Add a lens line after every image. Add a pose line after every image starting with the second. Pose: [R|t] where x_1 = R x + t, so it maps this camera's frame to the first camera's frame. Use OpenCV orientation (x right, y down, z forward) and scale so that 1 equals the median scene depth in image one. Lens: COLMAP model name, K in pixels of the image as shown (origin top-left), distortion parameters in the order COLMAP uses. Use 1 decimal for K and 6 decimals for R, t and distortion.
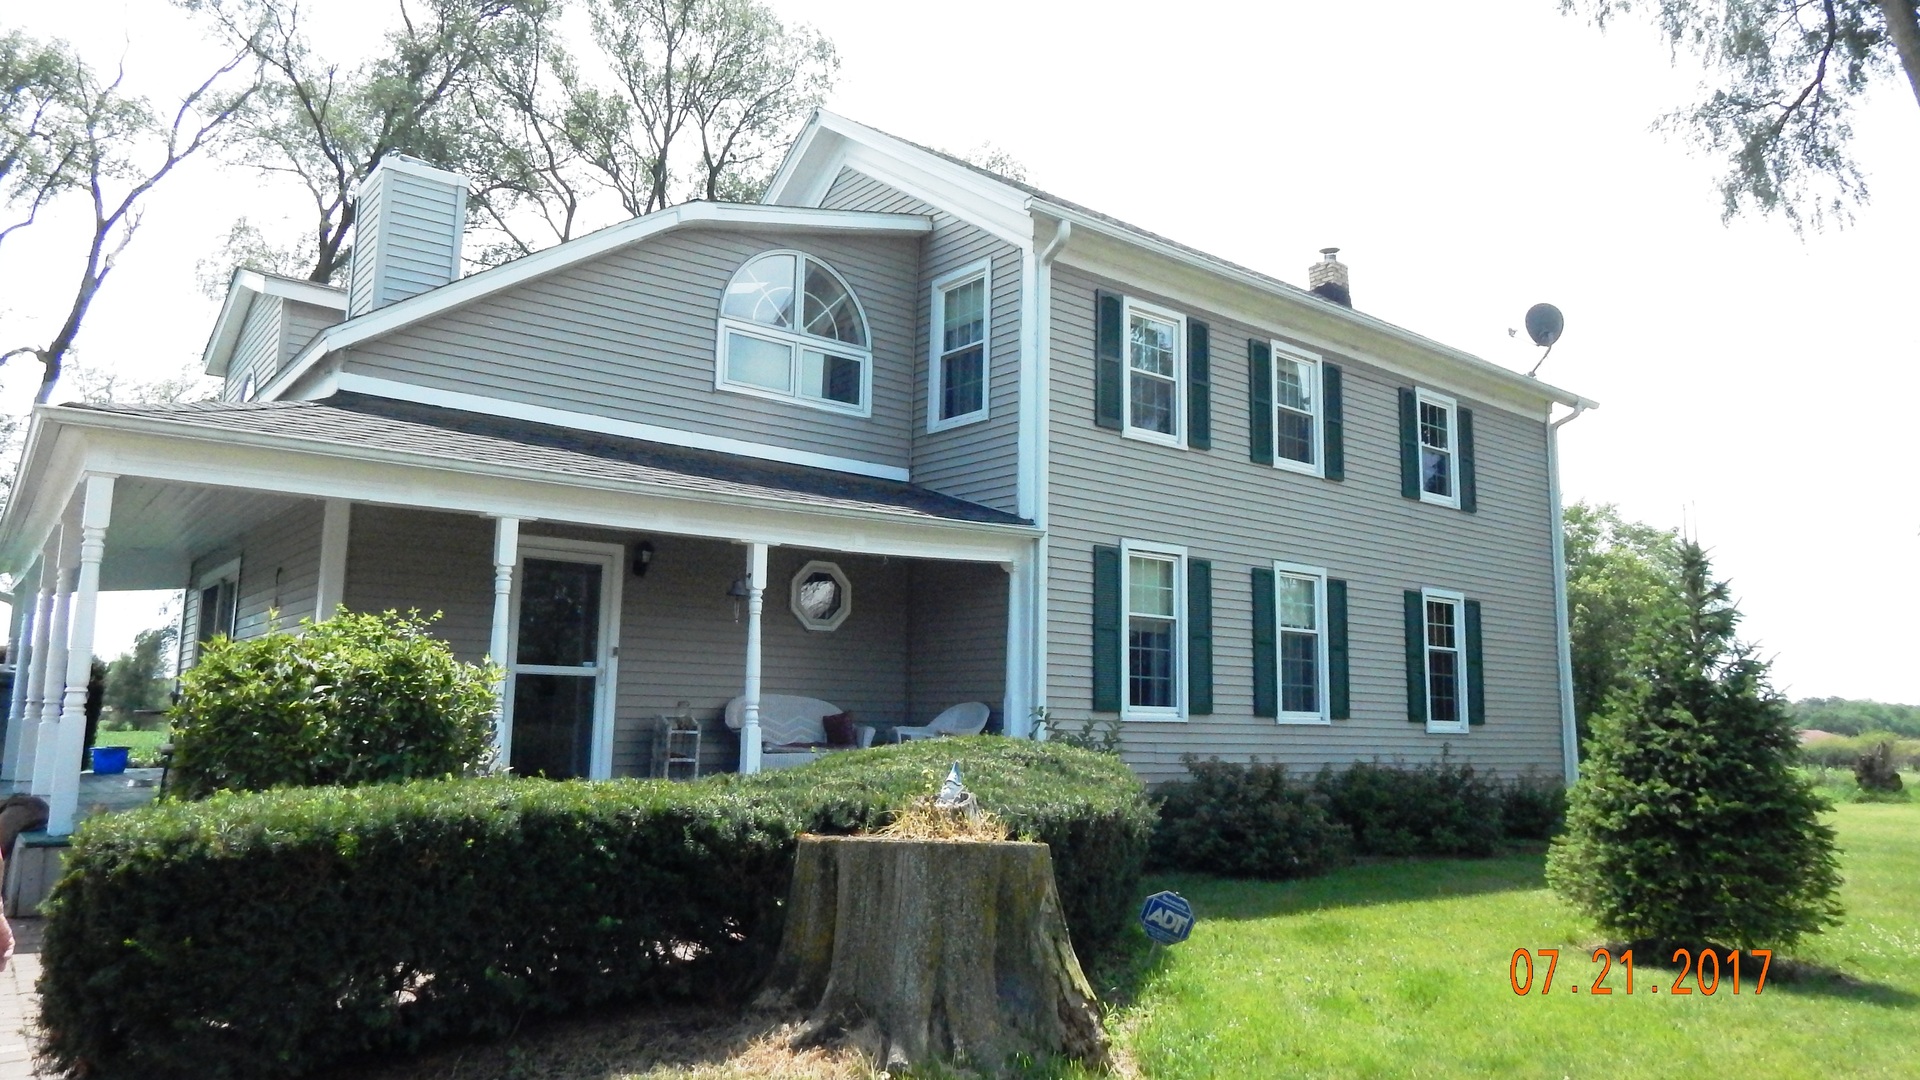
lens RADIAL K [[1296.3, 0, 962.9], [0, 1296.3, 536.3], [0, 0, 1]] dist [0.023111, -0.016105]
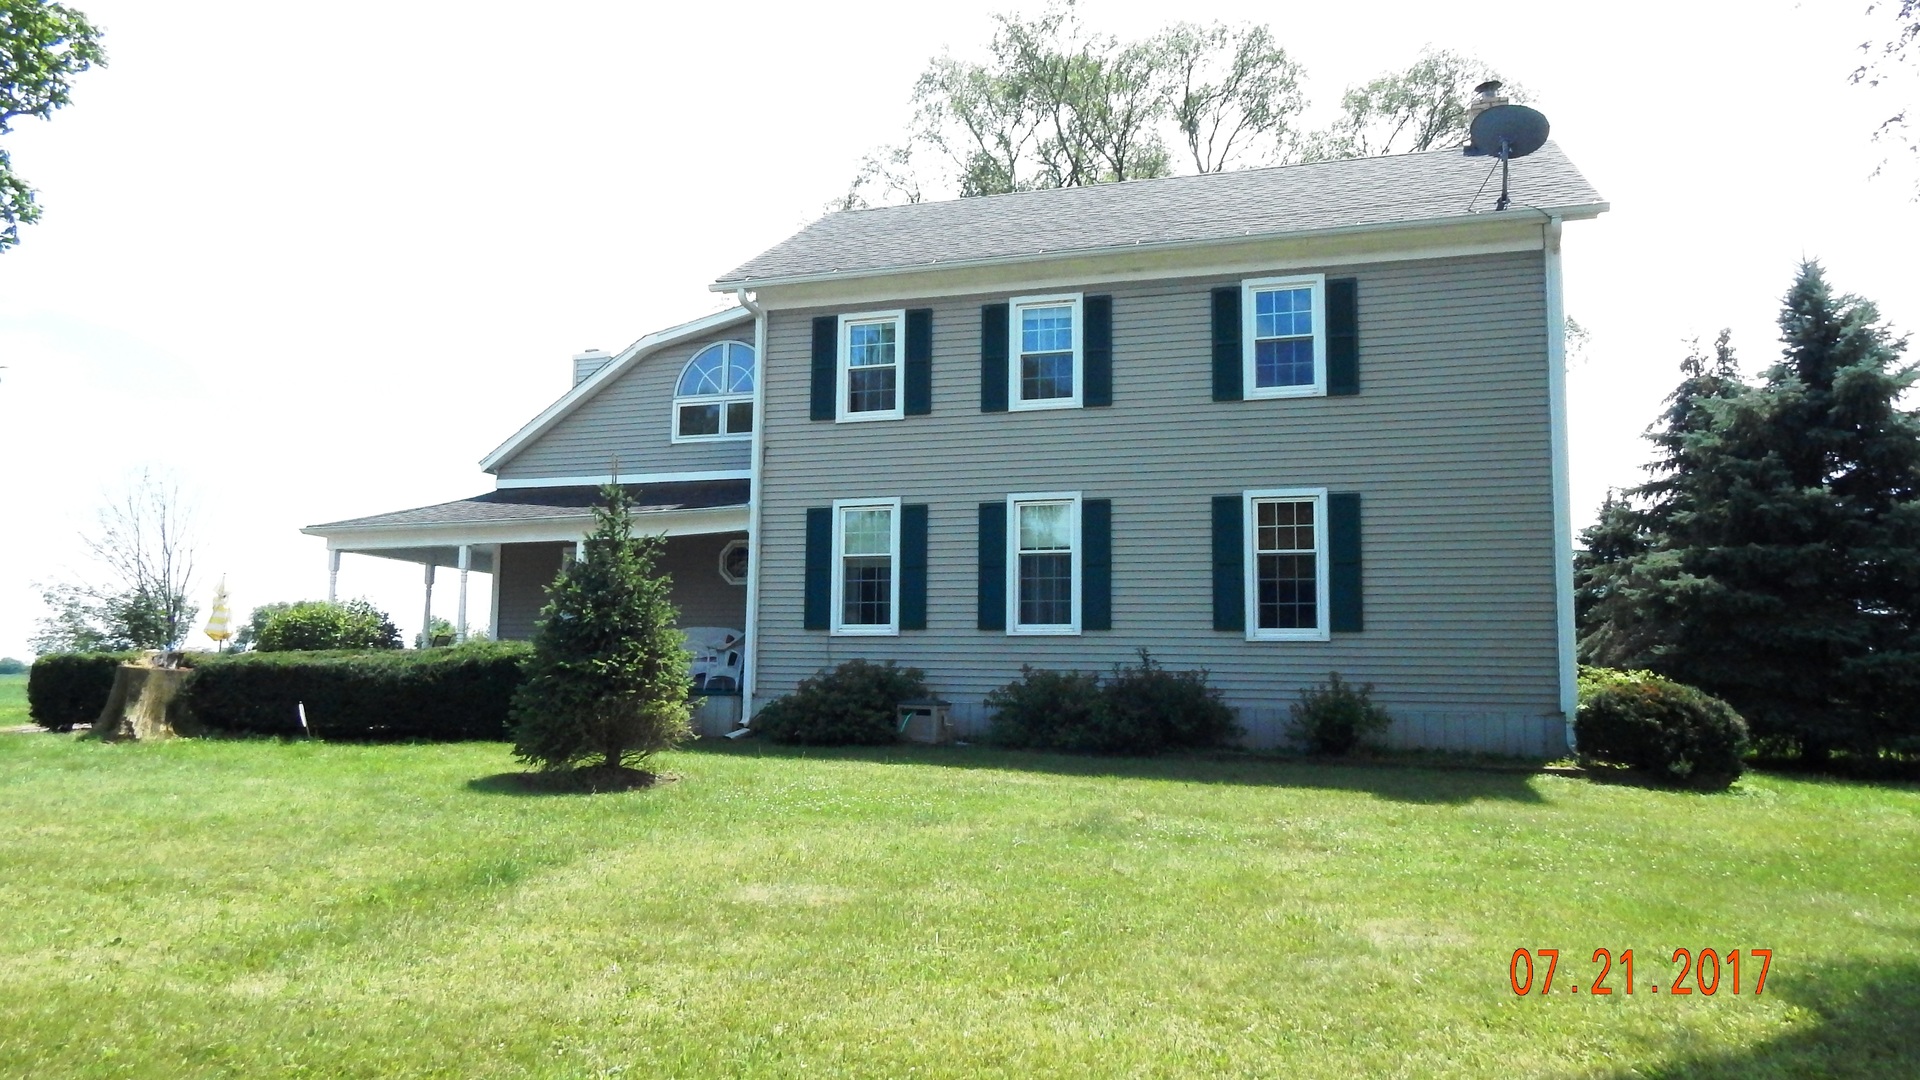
lens RADIAL K [[1296.3, 0, 974.0], [0, 1296.3, 541.9], [0, 0, 1]] dist [0.023111, -0.016105]
pose [[0.529909, -0.092571, -0.842987, 1.216728], [0.121506, 0.992056, -0.032561, 0.097056], [0.839305, -0.085174, 0.536948, 0.366981]]
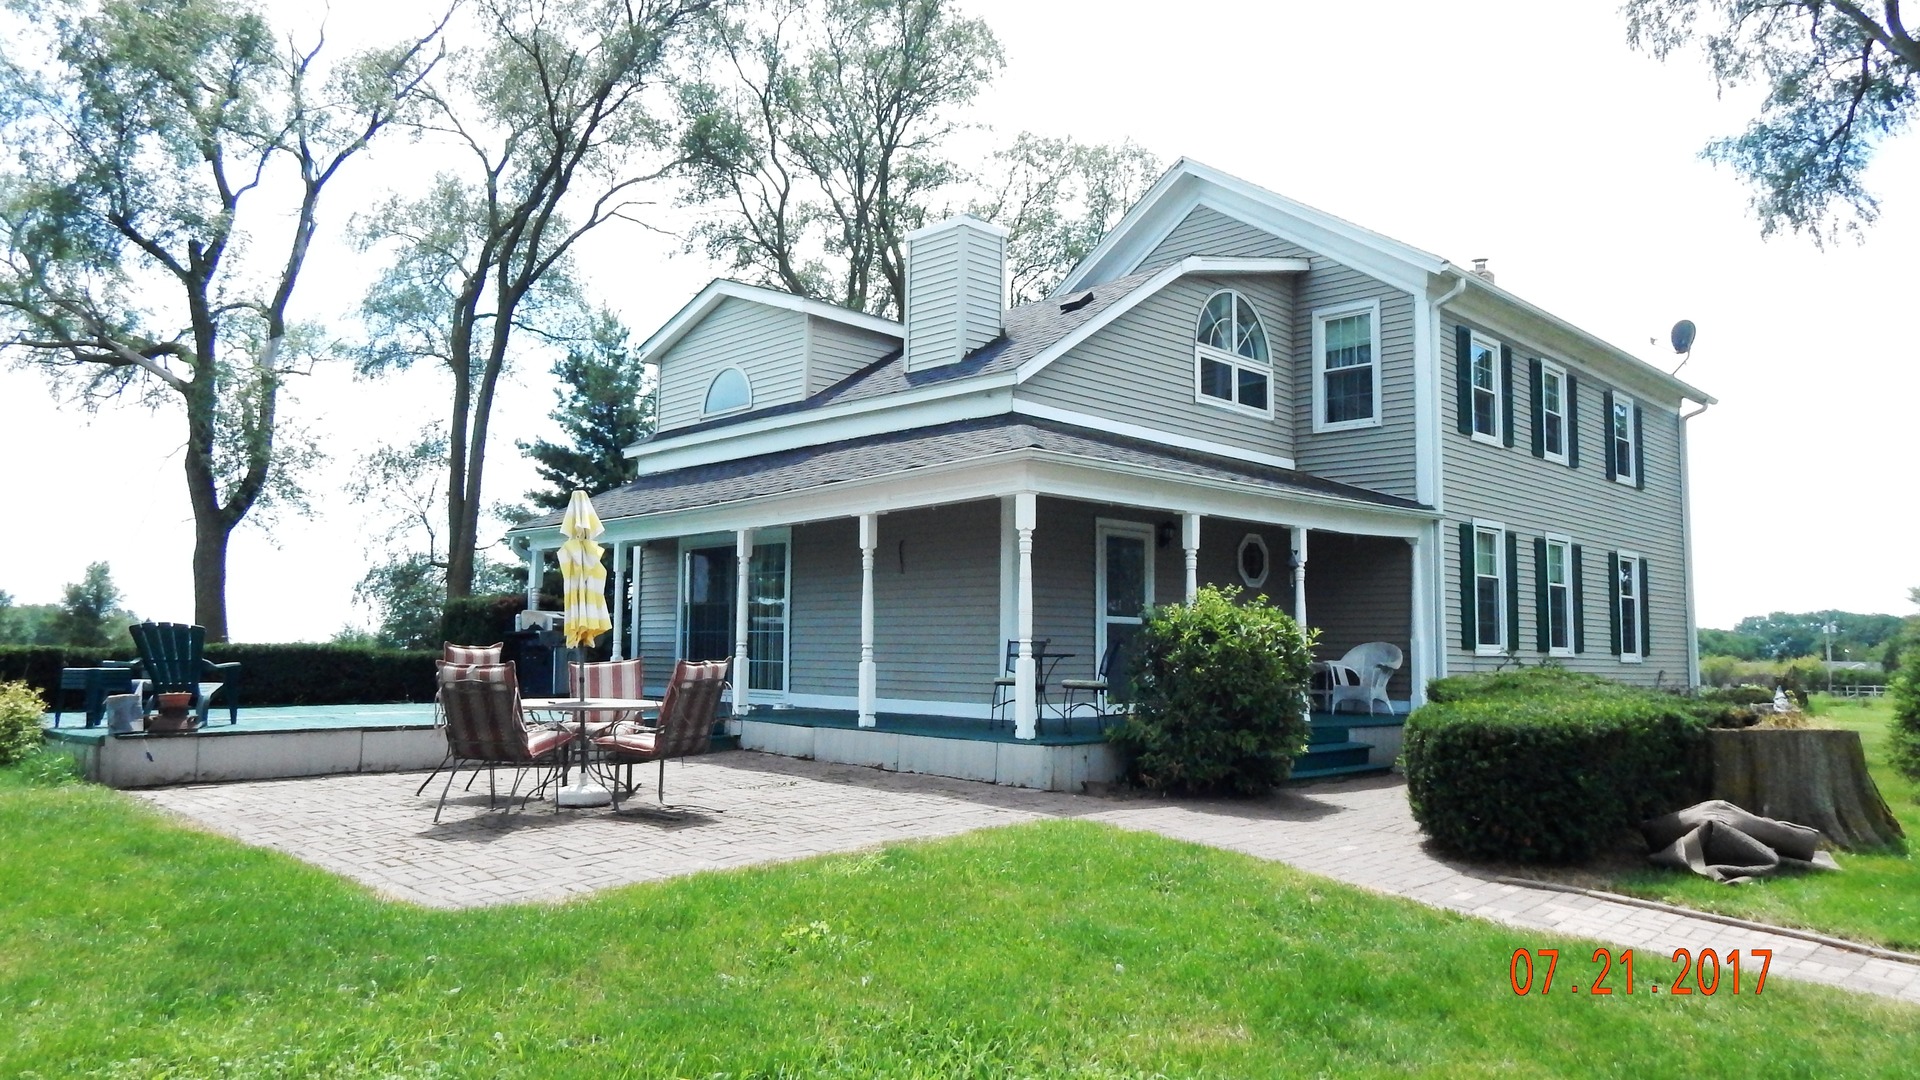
lens RADIAL K [[1296.3, 0, 959.4], [0, 1296.3, 539.6], [0, 0, 1]] dist [0.023111, -0.016105]
pose [[0.994521, 0.006617, 0.104325, -0.491300], [-0.012812, 0.998186, 0.058827, -0.043547], [-0.103747, -0.059842, 0.992802, -0.236631]]
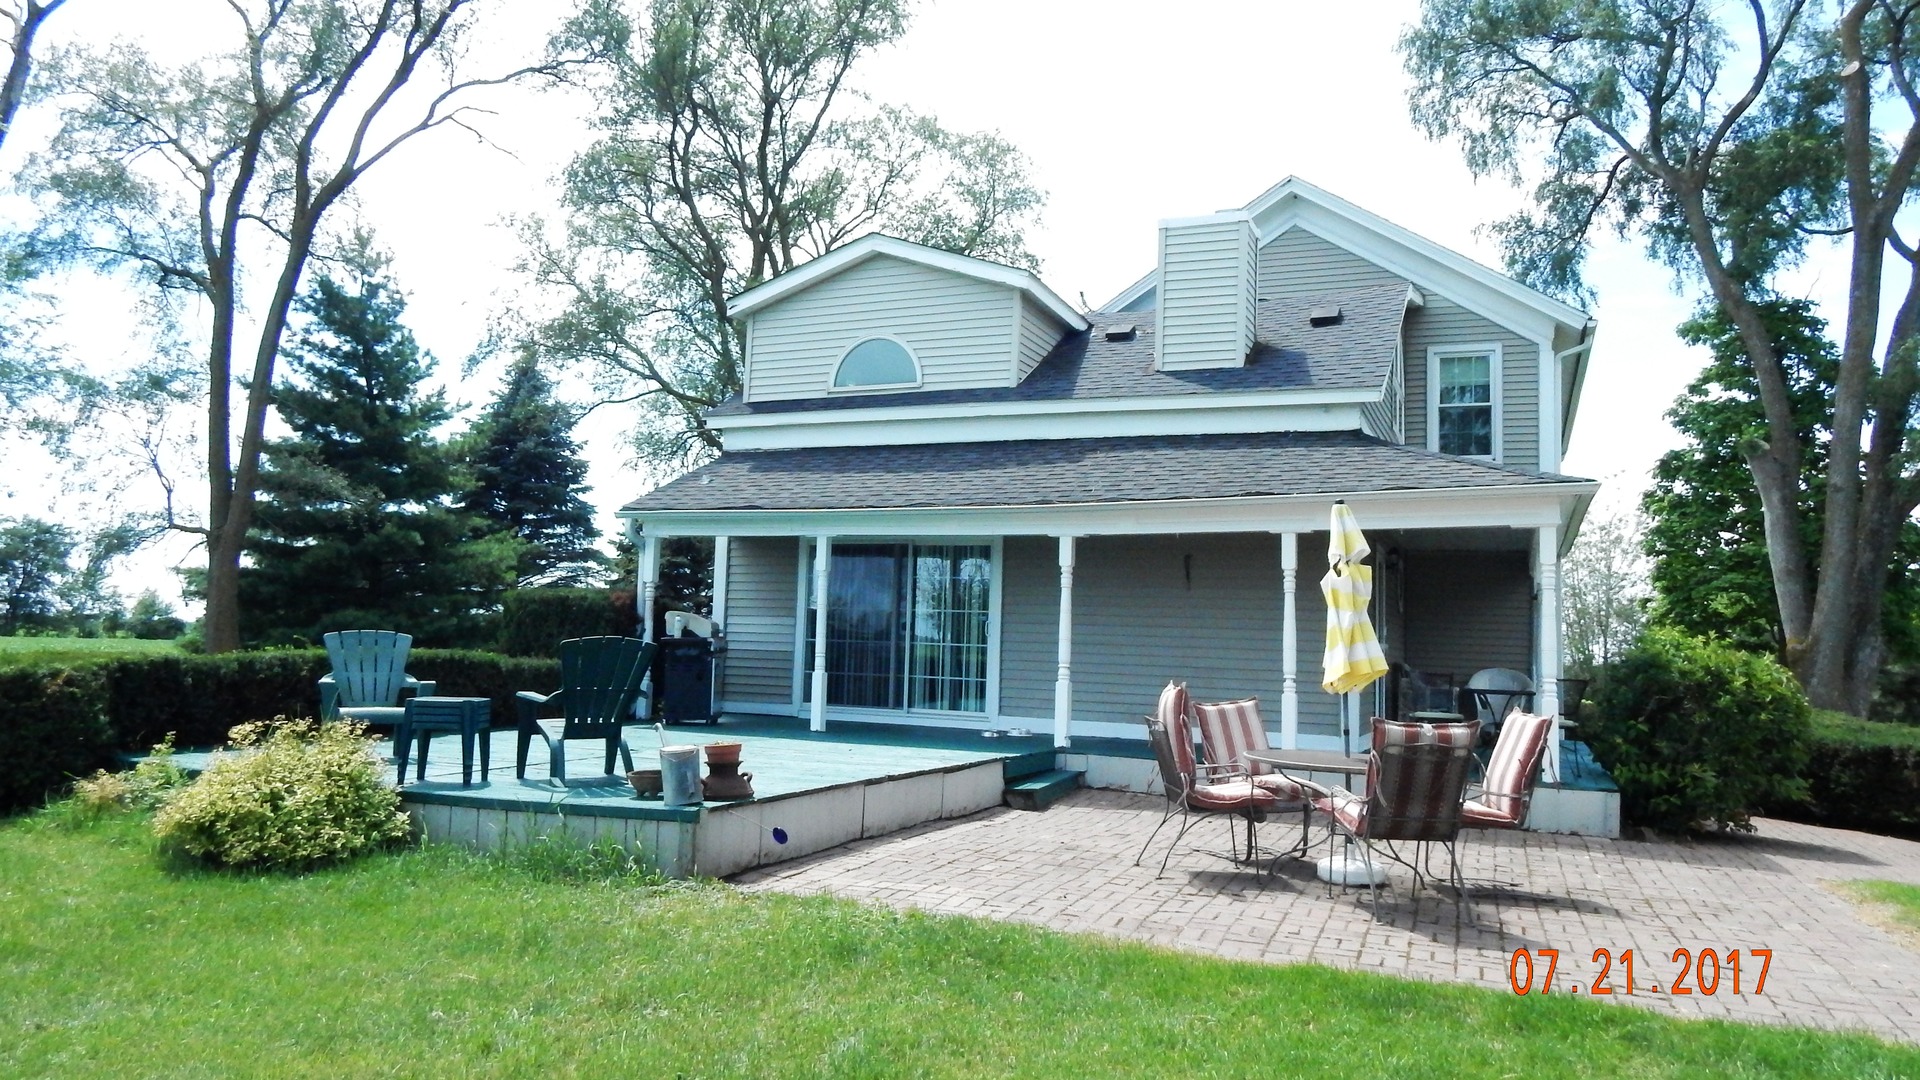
lens RADIAL K [[1296.3, 0, 966.6], [0, 1296.3, 541.3], [0, 0, 1]] dist [0.023111, -0.016105]
pose [[0.879799, 0.055934, 0.472044, -1.033997], [-0.090861, 0.994531, 0.051503, -0.025048], [-0.466582, -0.088202, 0.880069, 0.036906]]
